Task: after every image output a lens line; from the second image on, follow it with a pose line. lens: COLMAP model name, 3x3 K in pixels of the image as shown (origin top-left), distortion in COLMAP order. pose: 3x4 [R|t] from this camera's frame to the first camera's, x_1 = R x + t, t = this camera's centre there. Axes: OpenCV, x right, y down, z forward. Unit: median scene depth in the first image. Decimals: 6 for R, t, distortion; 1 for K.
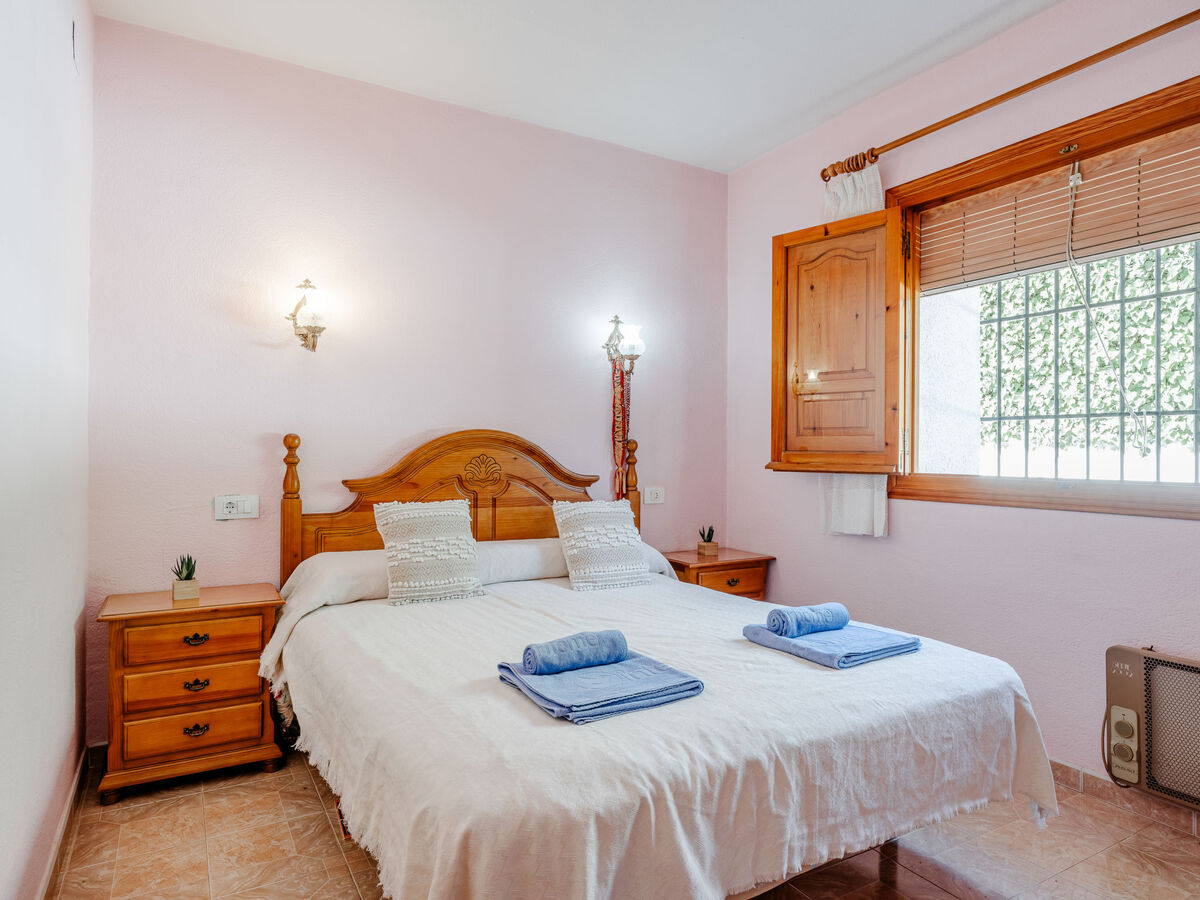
lens RADIAL K [[730.6, 0, 591.5], [0, 730.6, 460.7], [0, 0, 1]] dist [-0.008072, 0.003359]
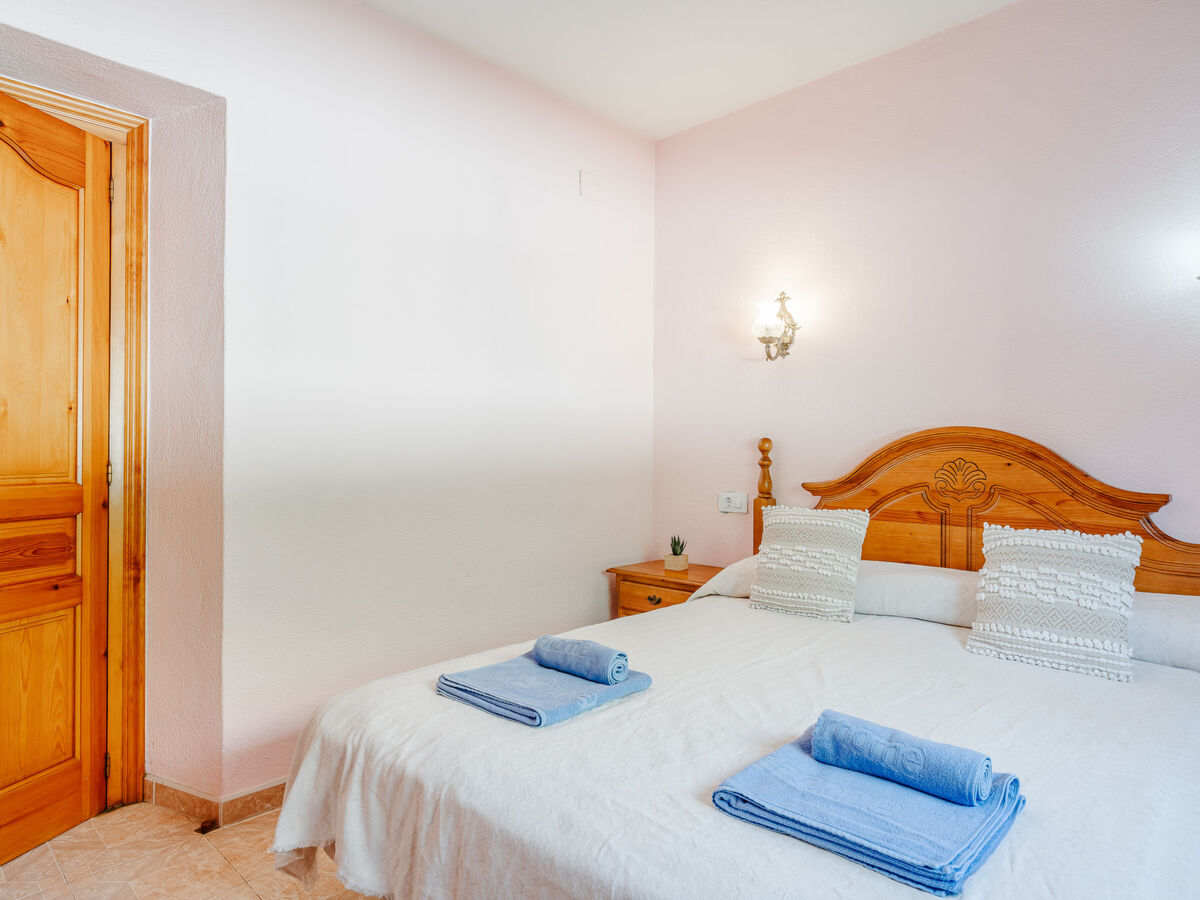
lens RADIAL K [[730.6, 0, 591.5], [0, 730.6, 460.7], [0, 0, 1]] dist [-0.008072, 0.003359]
pose [[0.266713, 0.006361, -0.963755, 0.582143], [-0.014433, 0.999892, 0.002605, -0.002686], [0.963668, 0.013215, 0.266777, 0.475068]]
